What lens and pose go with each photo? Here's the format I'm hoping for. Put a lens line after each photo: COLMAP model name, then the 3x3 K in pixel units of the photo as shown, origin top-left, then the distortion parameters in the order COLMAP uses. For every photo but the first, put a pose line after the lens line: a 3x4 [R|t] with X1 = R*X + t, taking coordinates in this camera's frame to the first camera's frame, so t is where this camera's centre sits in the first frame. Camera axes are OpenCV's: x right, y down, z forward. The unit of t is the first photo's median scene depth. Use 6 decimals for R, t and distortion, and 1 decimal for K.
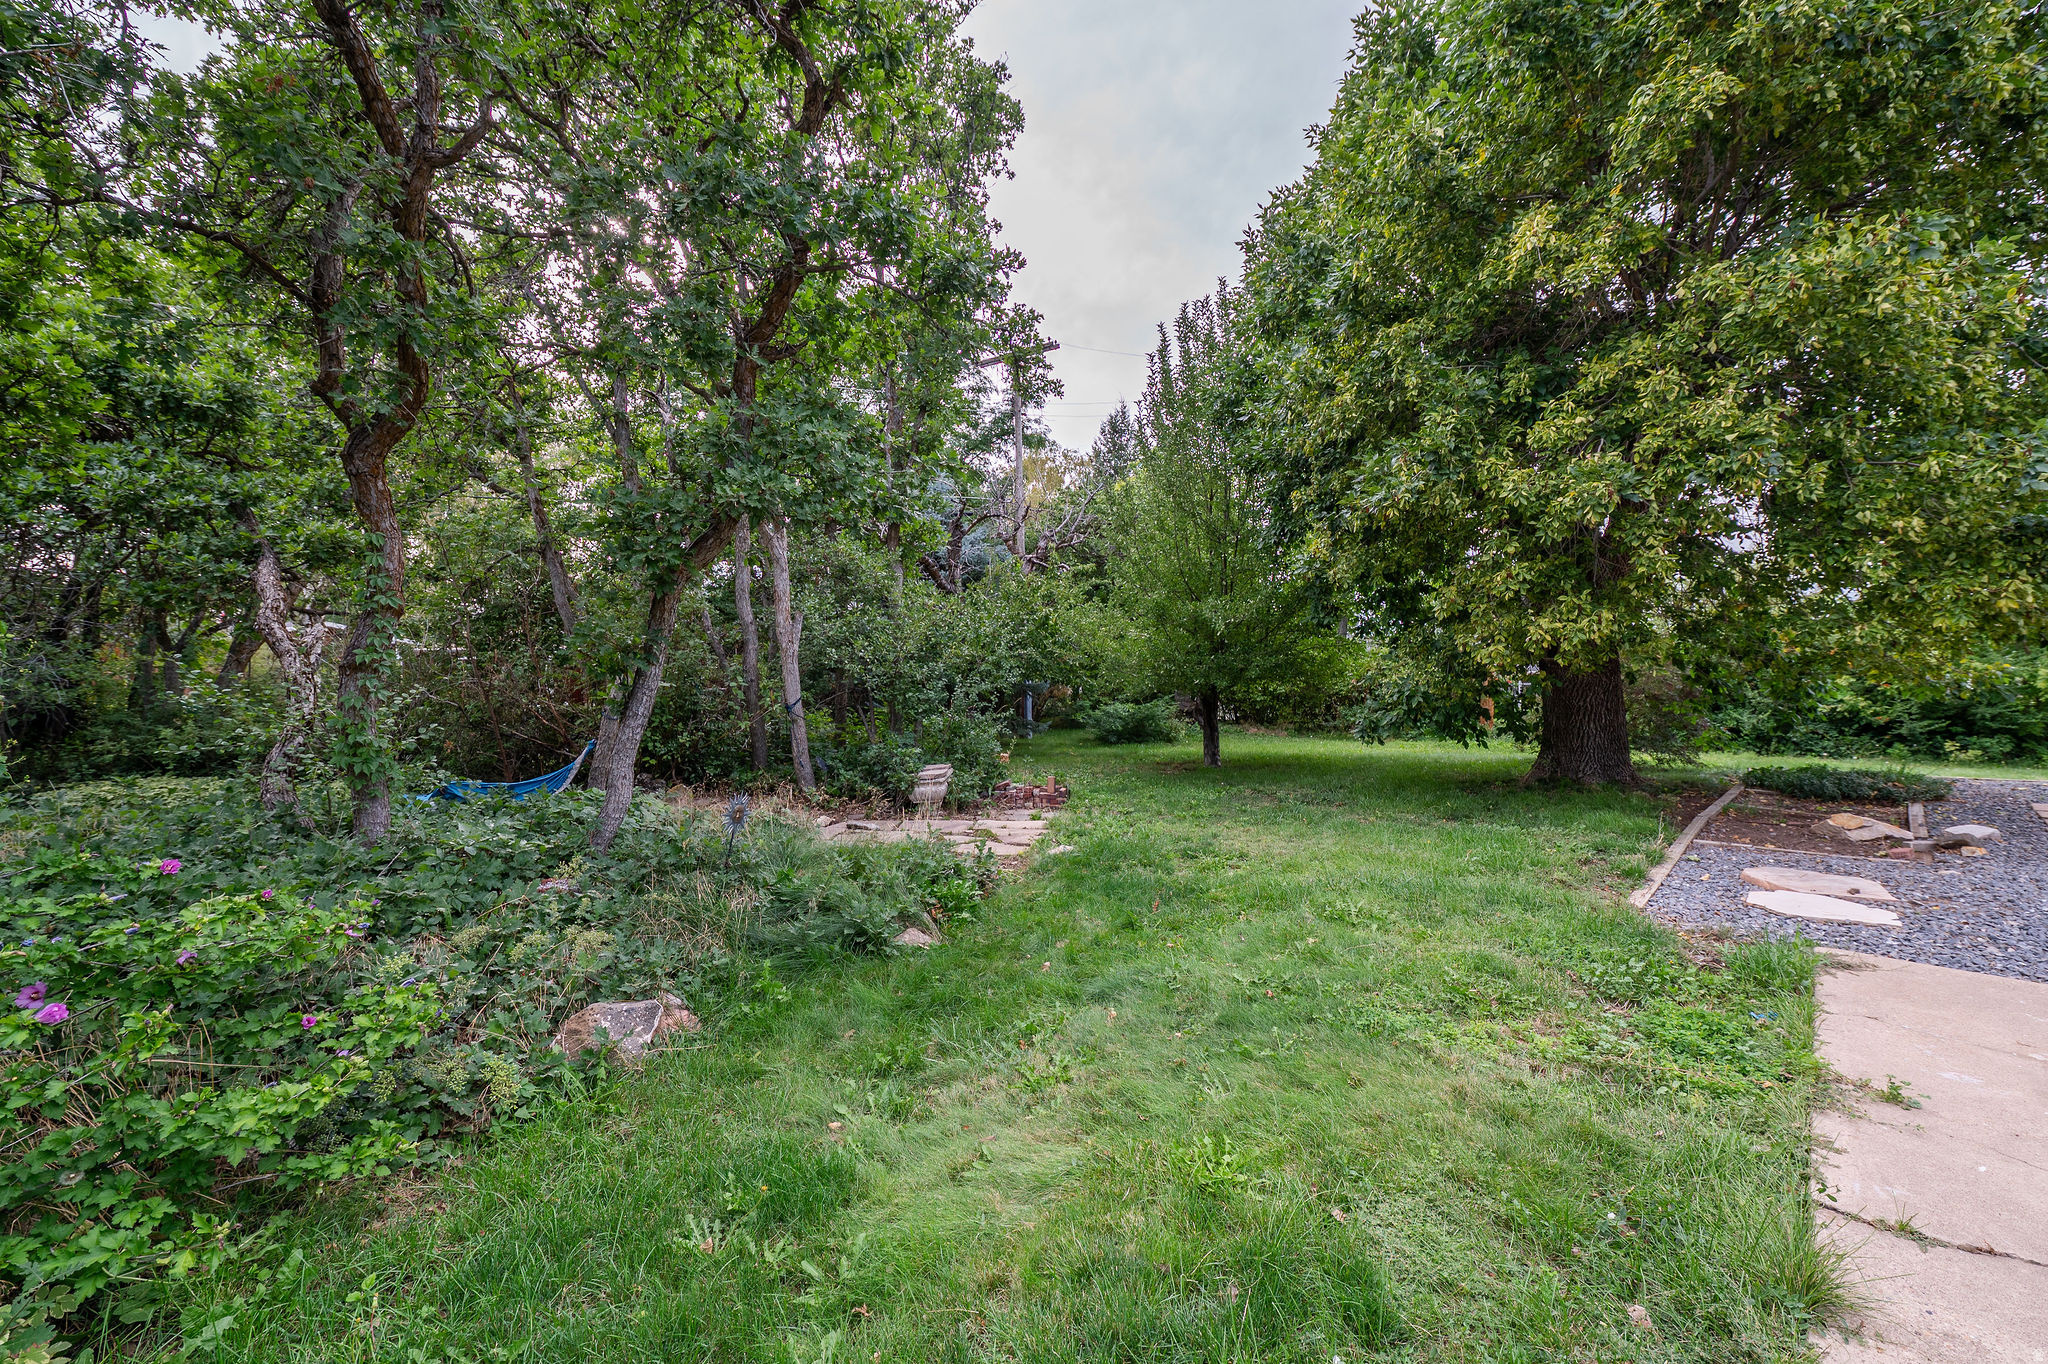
lens RADIAL K [[813.1, 0, 1018.2], [0, 813.1, 685.1], [0, 0, 1]] dist [-0.011073, -0.000040]
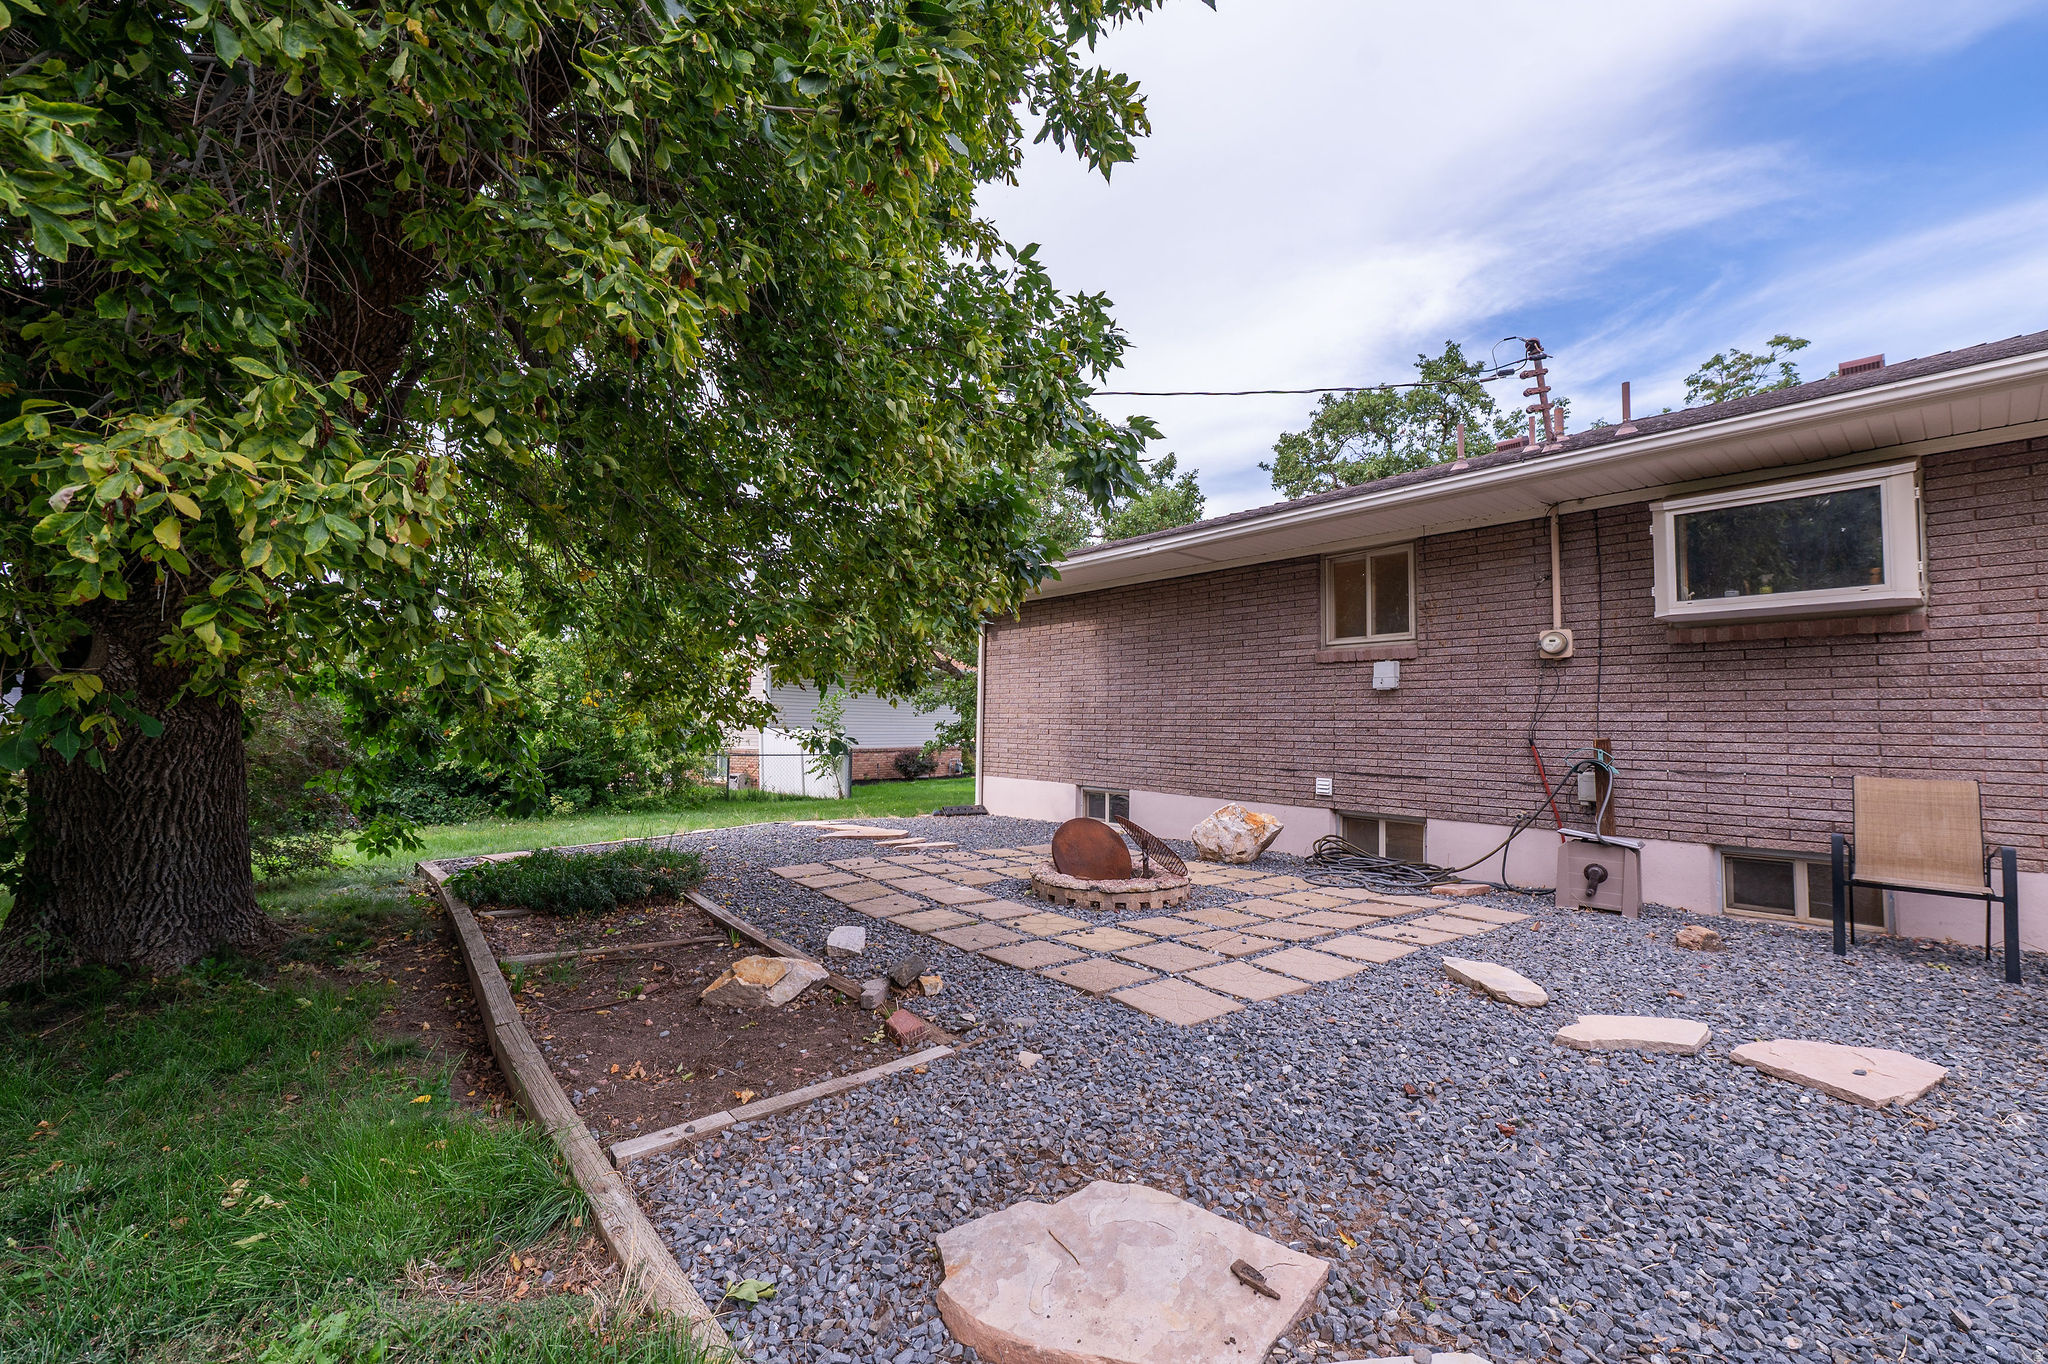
lens RADIAL K [[825.7, 0, 1019.7], [0, 825.7, 675.8], [0, 0, 1]] dist [-0.011234, -0.000668]
pose [[0.088849, 0.064946, 0.993926, 0.483215], [0.016995, 0.997628, -0.066707, 0.004384], [-0.995900, 0.022818, 0.087534, 0.795986]]
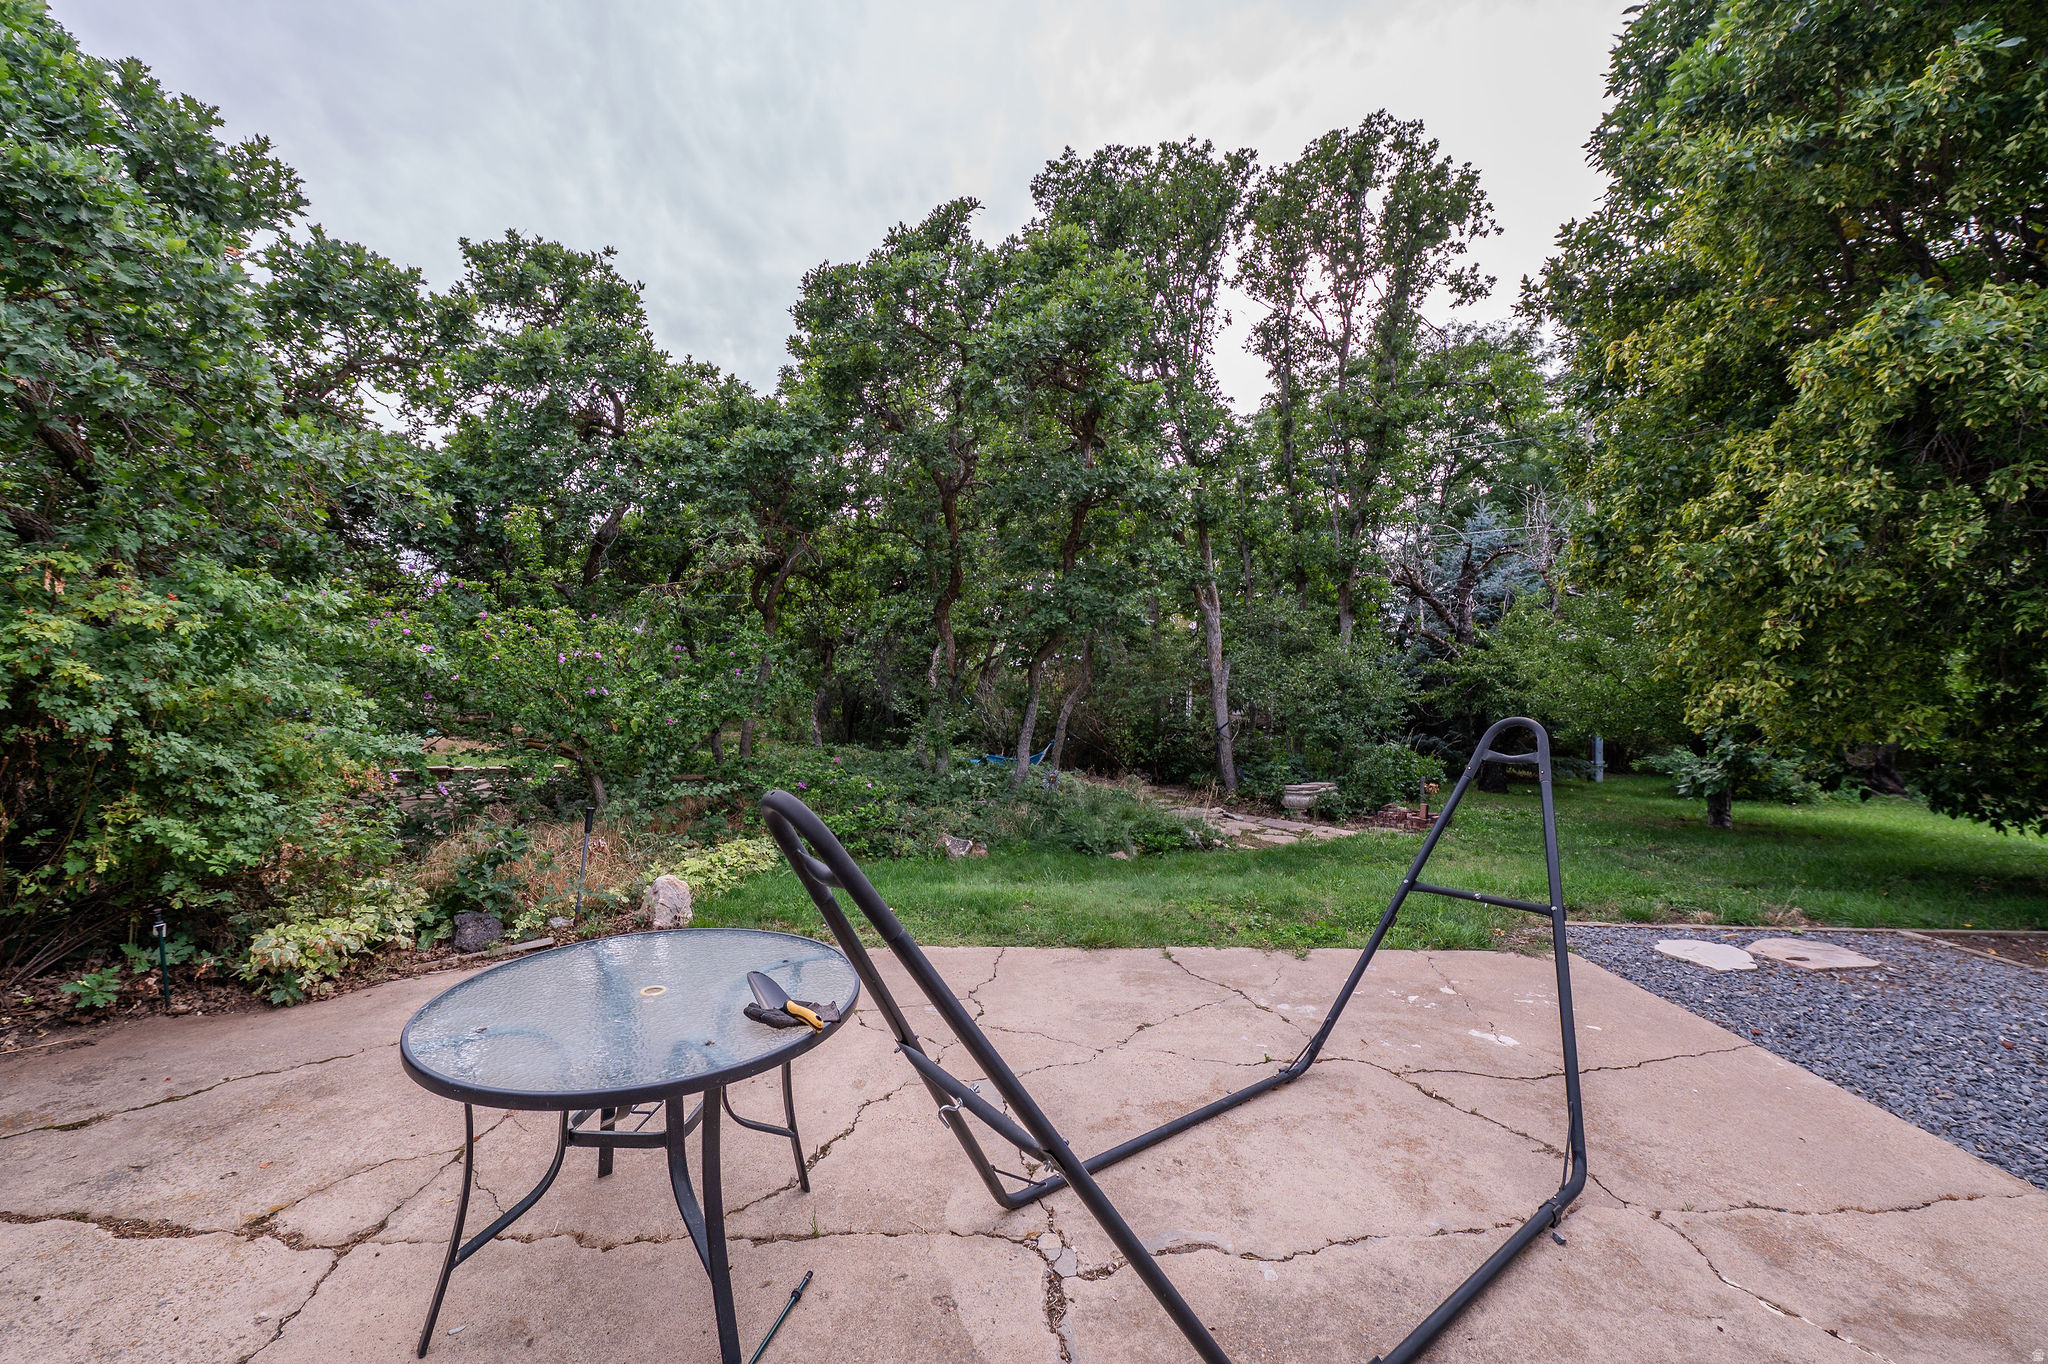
lens RADIAL K [[825.7, 0, 1019.7], [0, 825.7, 675.8], [0, 0, 1]] dist [-0.011234, -0.000668]
pose [[0.685259, 0.013561, -0.728173, 0.865969], [-0.037235, 0.999171, -0.016432, -0.043203], [0.727347, 0.038374, 0.685196, -0.378451]]
